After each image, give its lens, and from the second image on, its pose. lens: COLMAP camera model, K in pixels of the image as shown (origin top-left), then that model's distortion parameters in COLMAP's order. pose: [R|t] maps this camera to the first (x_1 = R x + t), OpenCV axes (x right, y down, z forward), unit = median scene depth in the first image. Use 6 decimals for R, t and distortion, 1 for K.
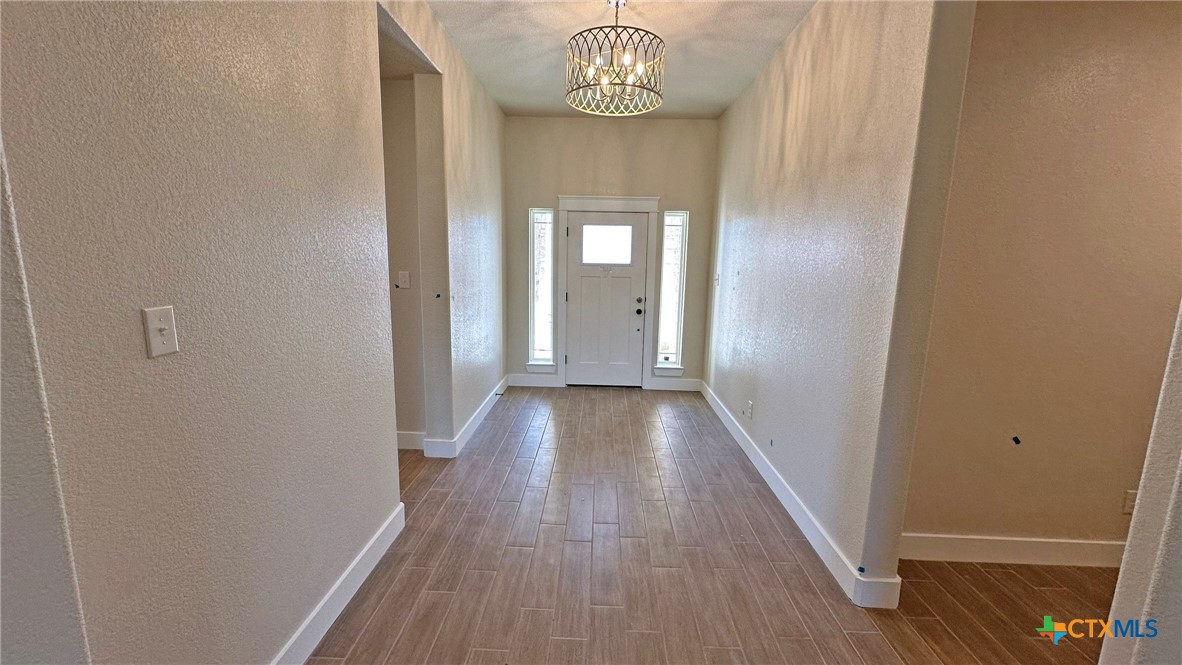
lens RADIAL K [[469.1, 0, 591.8], [0, 469.1, 333.0], [0, 0, 1]] dist [-0.000398, 0.000195]
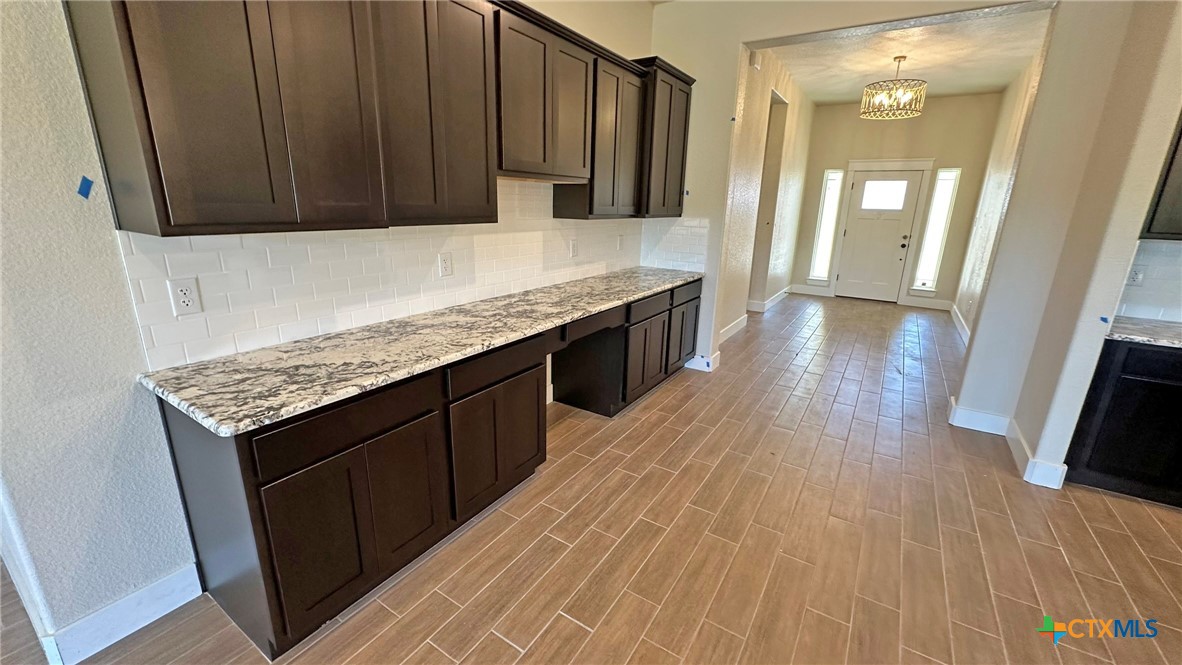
lens RADIAL K [[469.1, 0, 591.4], [0, 469.1, 332.9], [0, 0, 1]] dist [-0.000398, 0.000195]
pose [[0.851657, 0.140448, -0.504931, 0.052920], [-0.088679, 0.988150, 0.125283, 0.113462], [0.516544, -0.061921, 0.854019, -0.637604]]
